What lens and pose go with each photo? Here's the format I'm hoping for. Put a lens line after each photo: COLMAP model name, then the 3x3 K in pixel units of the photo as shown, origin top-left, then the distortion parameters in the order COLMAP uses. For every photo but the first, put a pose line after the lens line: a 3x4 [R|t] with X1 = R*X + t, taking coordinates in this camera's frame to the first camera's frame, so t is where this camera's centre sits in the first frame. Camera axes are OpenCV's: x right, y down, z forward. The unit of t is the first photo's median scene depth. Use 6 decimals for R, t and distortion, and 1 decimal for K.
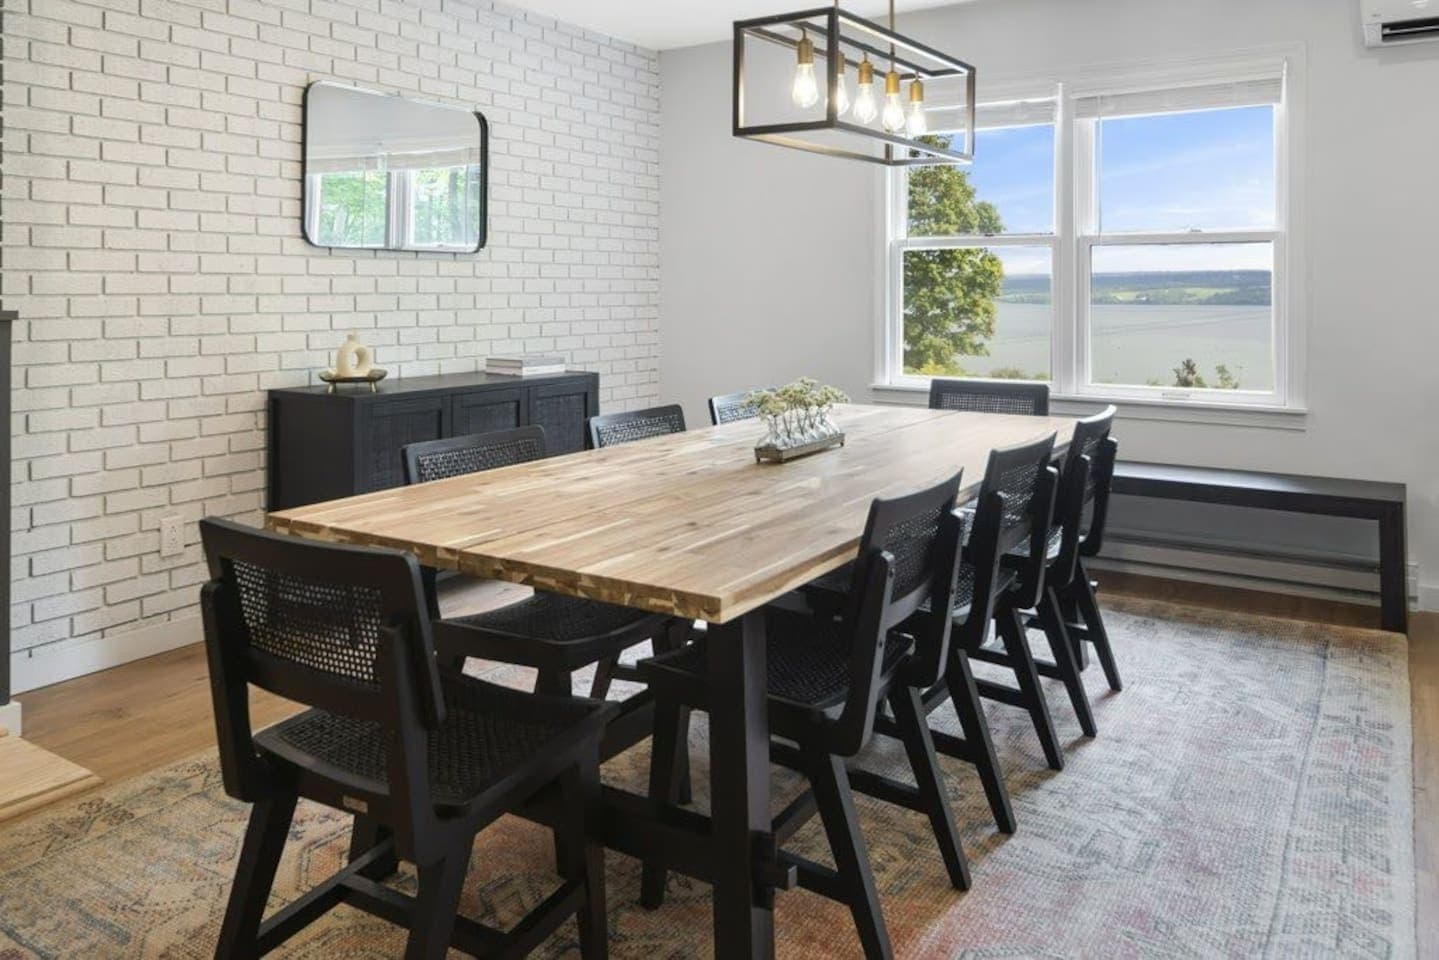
lens RADIAL K [[1092.8, 0, 719.5], [0, 1092.8, 411.5], [0, 0, 1]] dist [-0.000370, 0.000389]
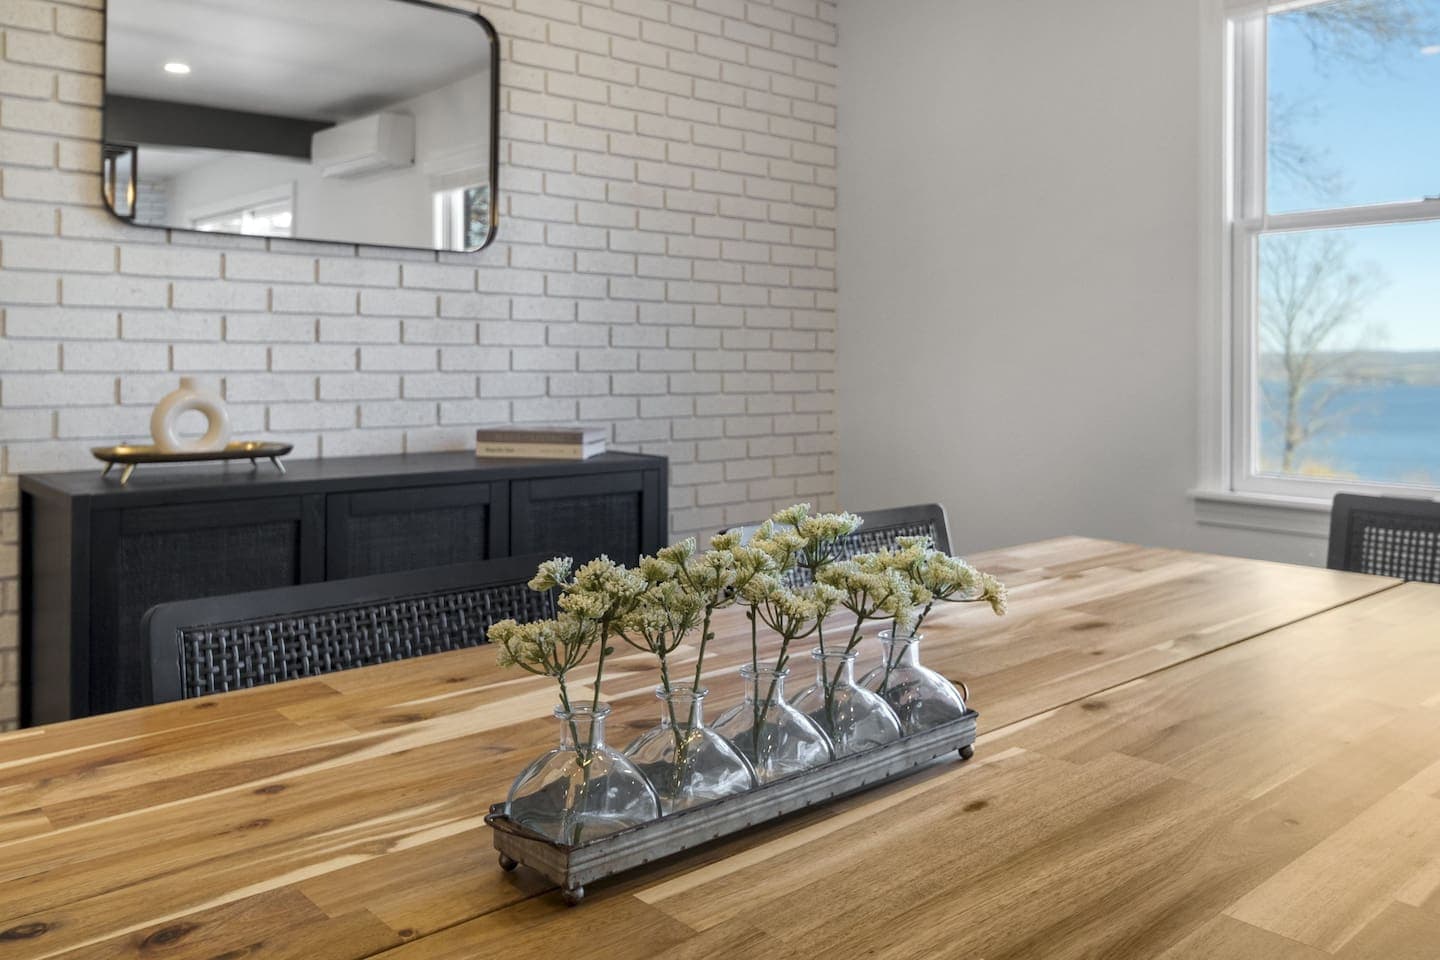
lens RADIAL K [[1093.5, 0, 720.0], [0, 1093.5, 411.4], [0, 0, 1]] dist [-0.000370, 0.000389]
pose [[0.956797, 0.014946, -0.290374, 0.081265], [-0.035258, 0.997272, -0.064847, -0.023783], [0.288612, 0.072283, 0.954714, 0.478006]]
